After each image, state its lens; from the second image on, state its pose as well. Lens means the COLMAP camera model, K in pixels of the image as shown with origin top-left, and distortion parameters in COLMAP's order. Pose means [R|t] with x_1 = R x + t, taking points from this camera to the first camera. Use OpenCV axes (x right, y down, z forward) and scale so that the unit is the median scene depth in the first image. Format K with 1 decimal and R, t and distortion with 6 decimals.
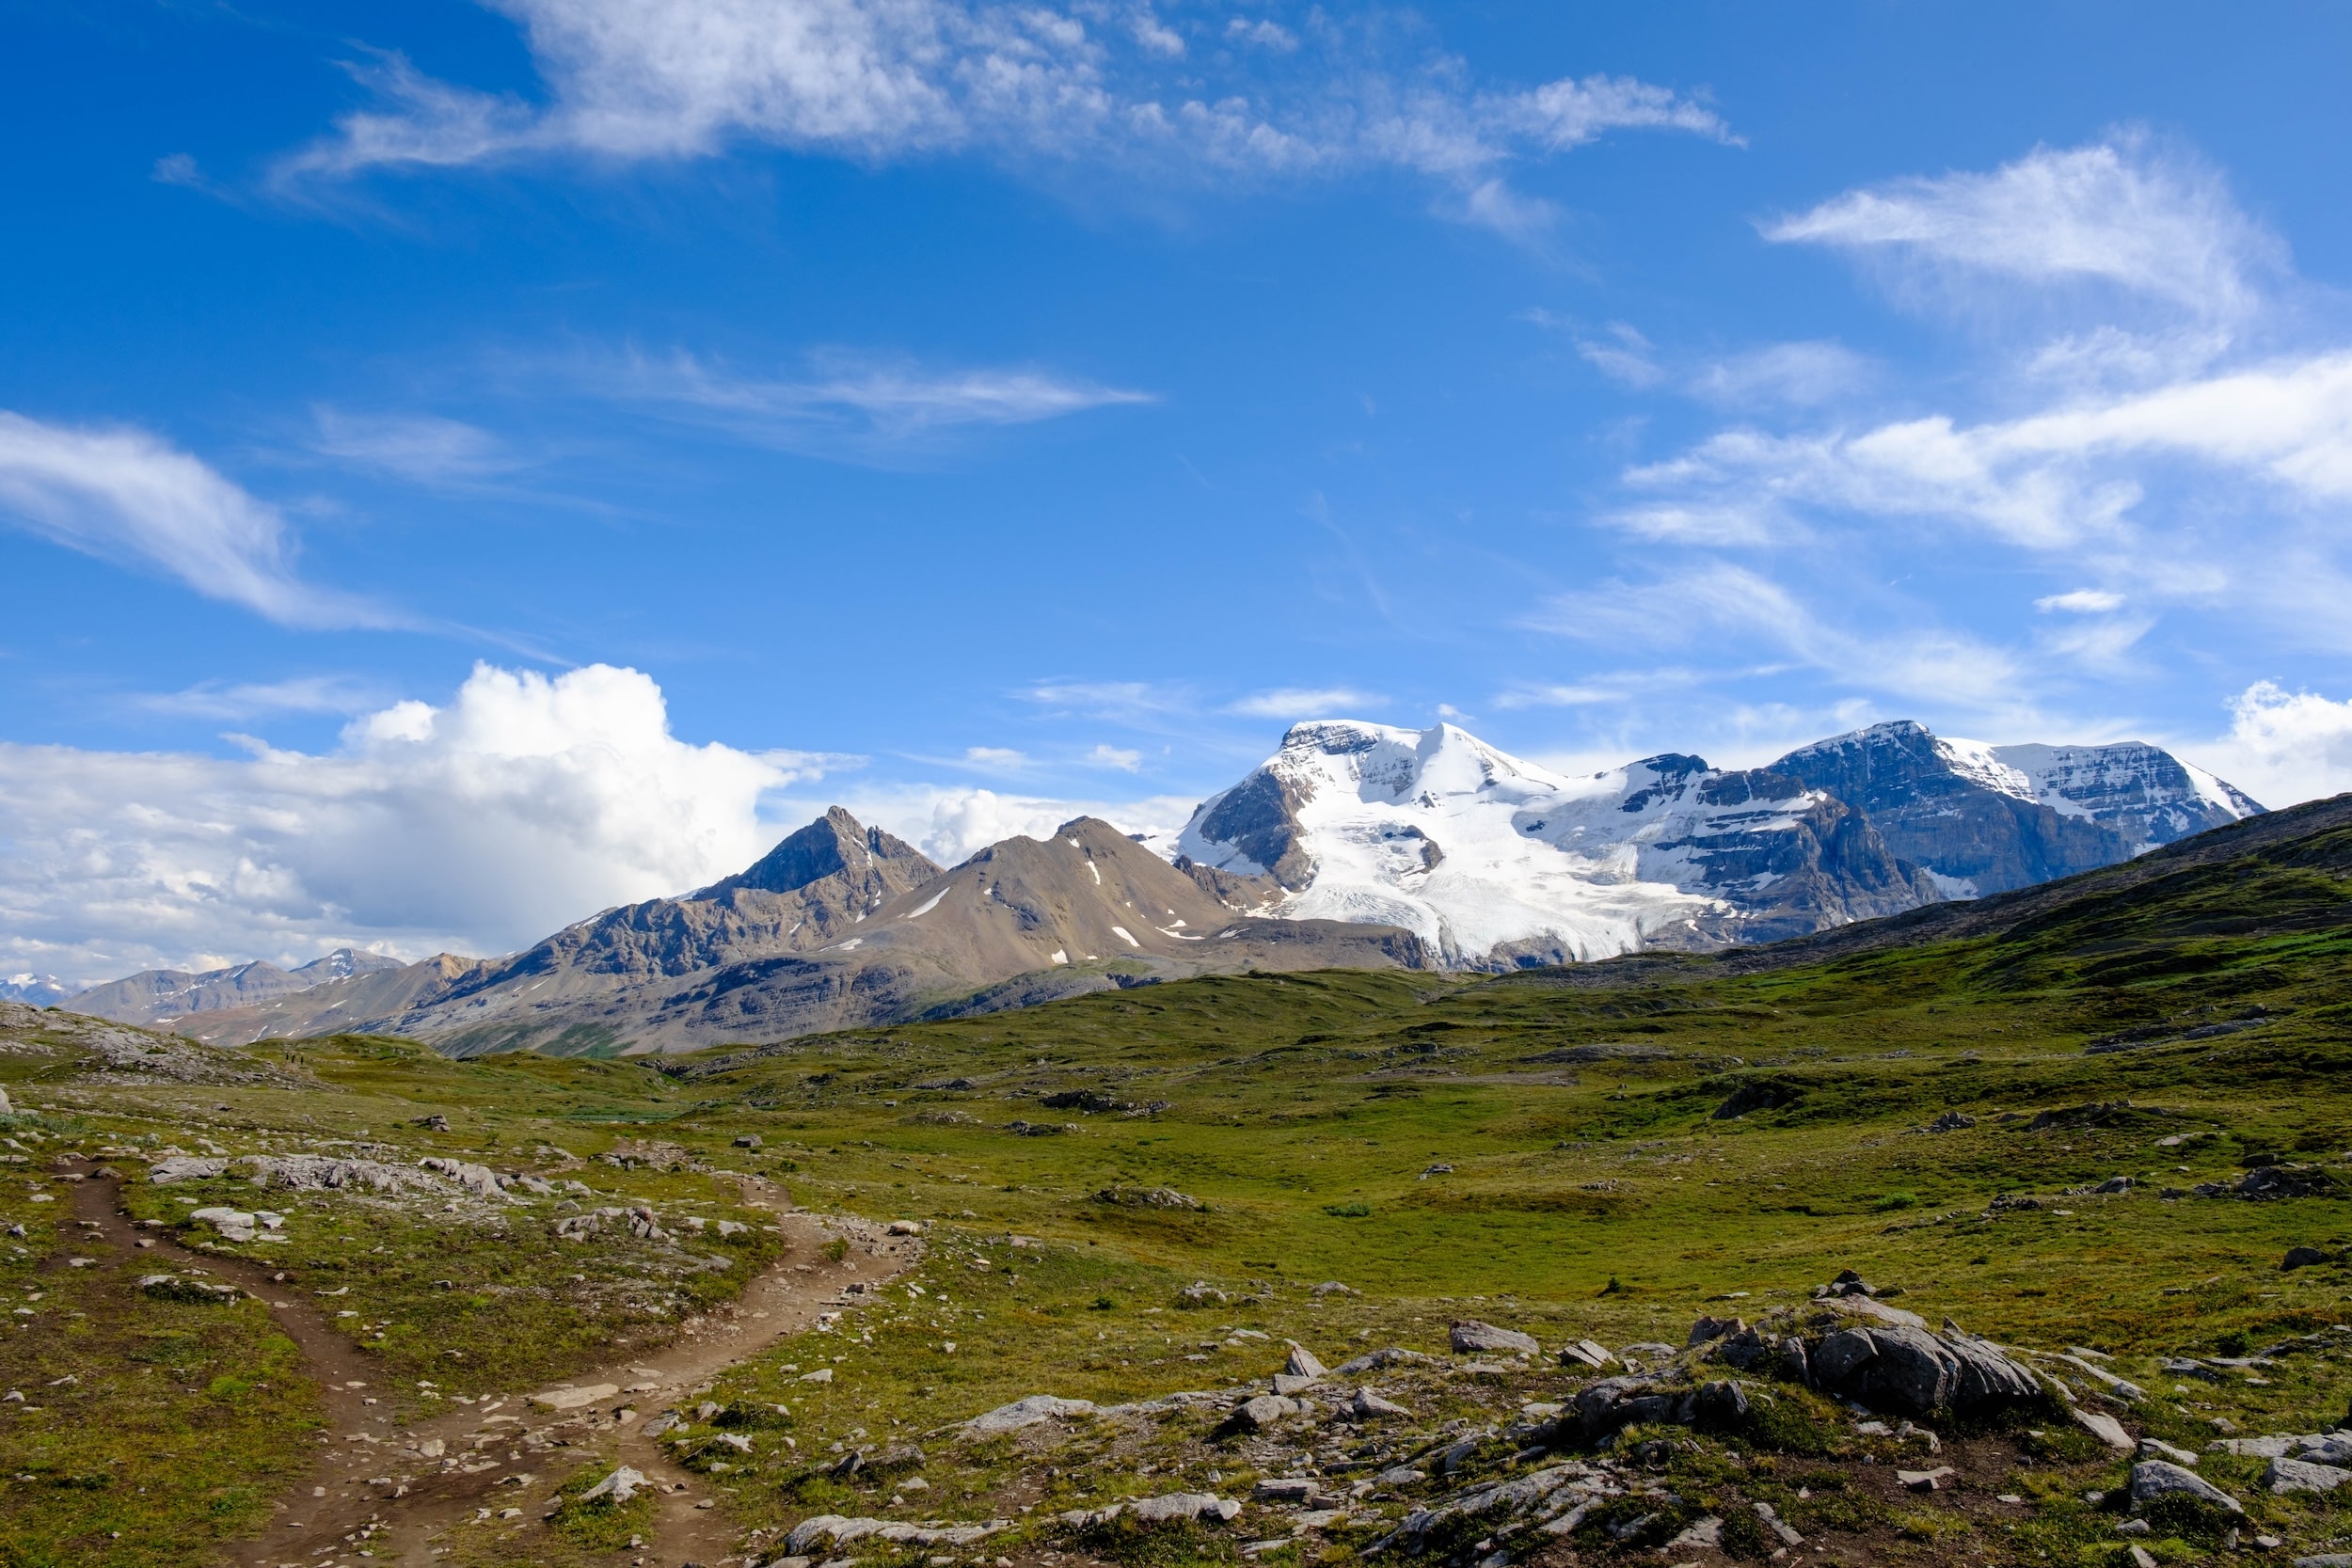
lens RADIAL K [[1625.1, 0, 1176.0], [0, 1625.1, 784.0], [0, 0, 1]] dist [-0.015956, -0.008239]
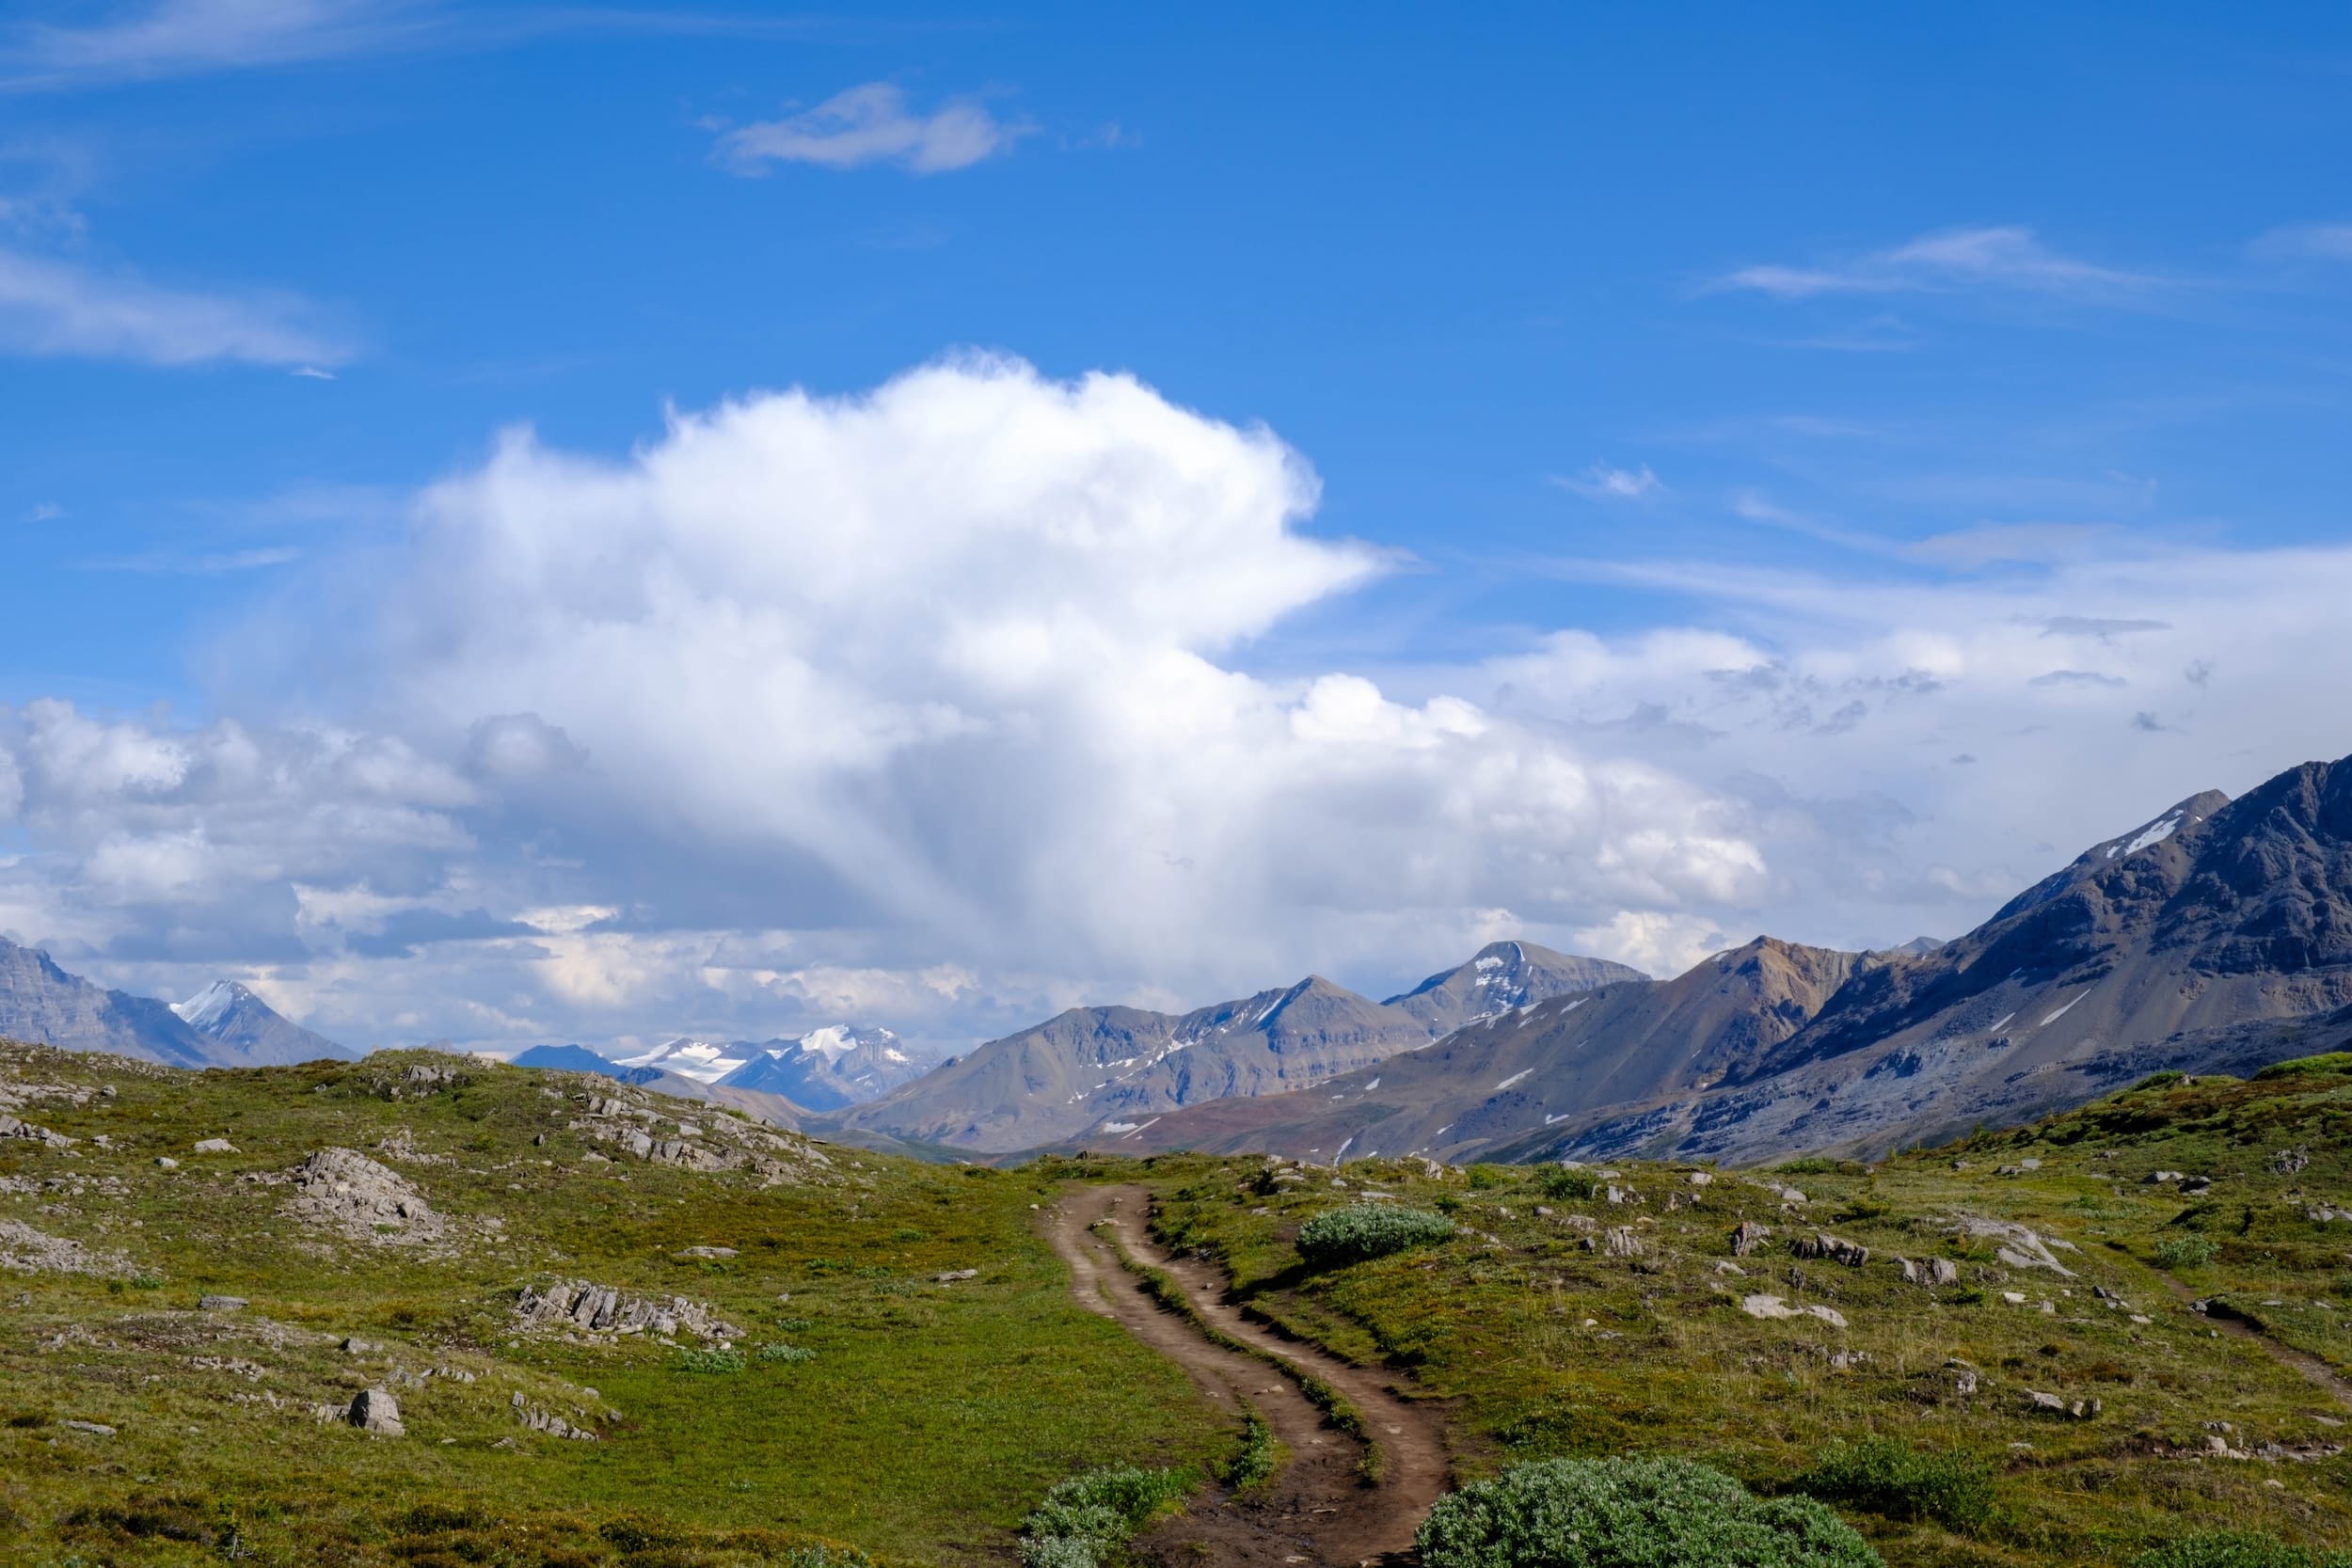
lens RADIAL K [[4476.7, 0, 1176.0], [0, 4476.7, 784.0], [0, 0, 1]] dist [0.007575, -0.012459]
pose [[0.855990, -0.045069, -0.515024, -0.063590], [0.081003, 0.995581, 0.047509, 0.016431], [0.510607, -0.082386, 0.855858, 0.102758]]
